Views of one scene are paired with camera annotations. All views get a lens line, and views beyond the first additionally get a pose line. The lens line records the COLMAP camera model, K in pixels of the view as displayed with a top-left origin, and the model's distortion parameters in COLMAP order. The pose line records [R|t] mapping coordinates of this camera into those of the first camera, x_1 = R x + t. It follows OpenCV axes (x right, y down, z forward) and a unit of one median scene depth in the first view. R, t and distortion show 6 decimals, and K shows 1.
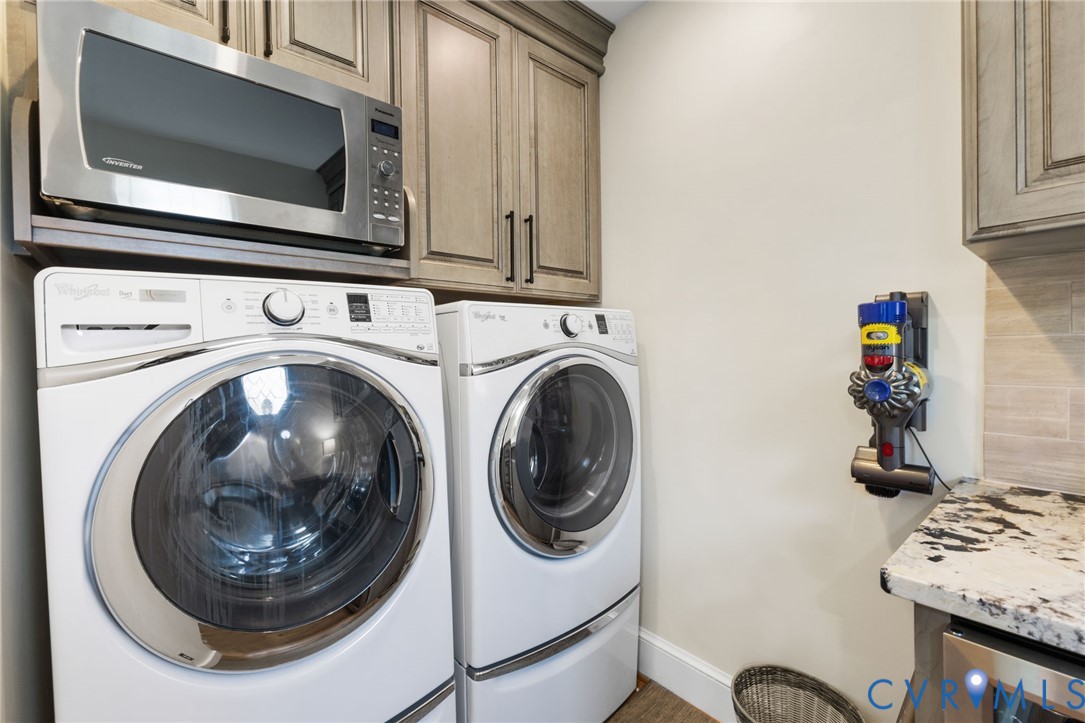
lens RADIAL K [[470.6, 0, 536.7], [0, 470.6, 353.3], [0, 0, 1]] dist [0.001022, 0.000050]
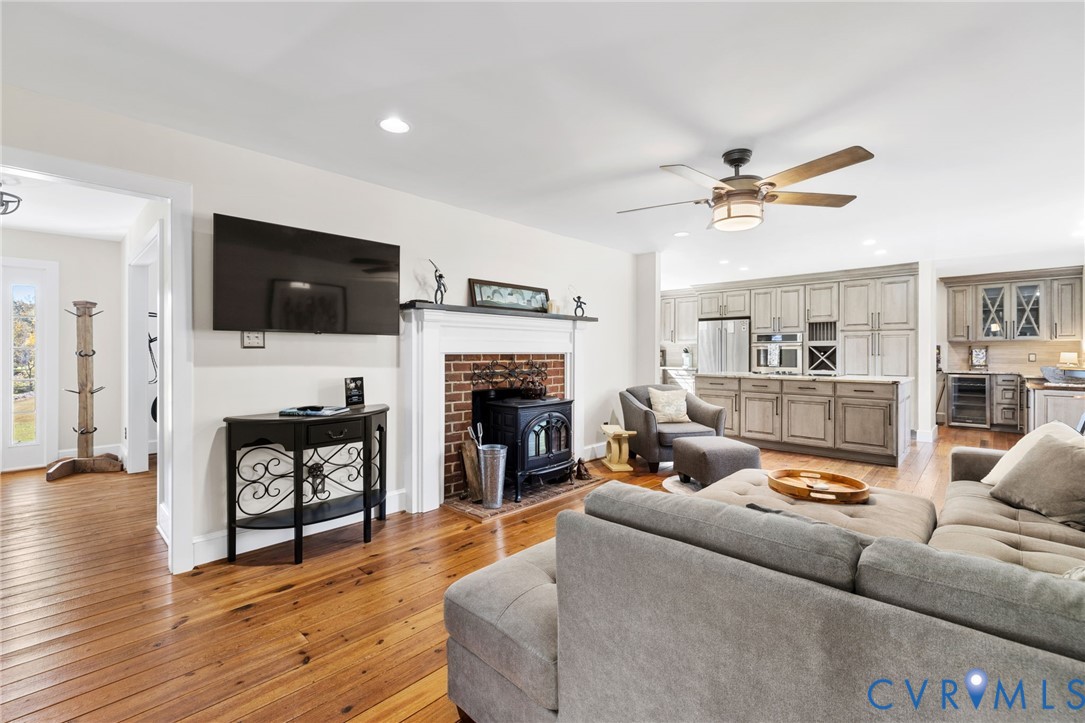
lens RADIAL K [[470.6, 0, 536.7], [0, 470.6, 353.3], [0, 0, 1]] dist [0.001022, 0.000050]
pose [[0.995180, 0.012587, 0.097254, -6.532681], [-0.012141, 0.999913, -0.005183, 0.118520], [-0.097311, 0.003977, 0.995246, -6.054978]]
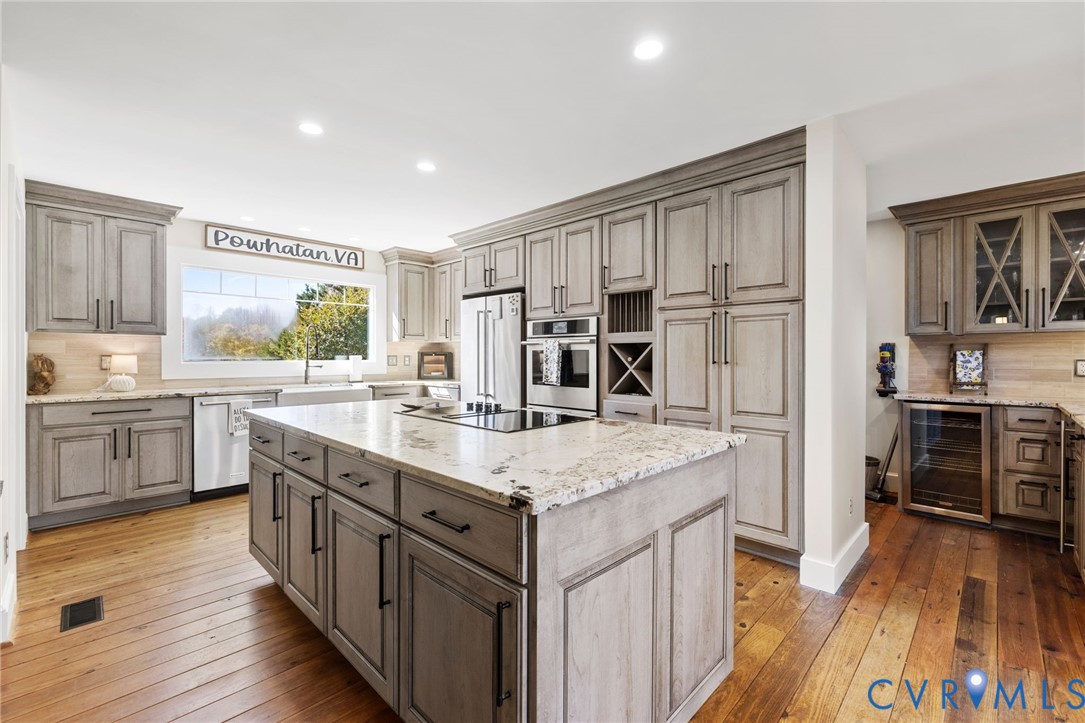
lens RADIAL K [[468.2, 0, 537.5], [0, 468.2, 357.2], [0, 0, 1]] dist [0.000834, 0.000195]
pose [[0.995984, 0.013520, 0.088510, -2.517579], [-0.013280, 0.999906, -0.003298, 0.039019], [-0.088546, 0.002109, 0.996070, -2.657967]]
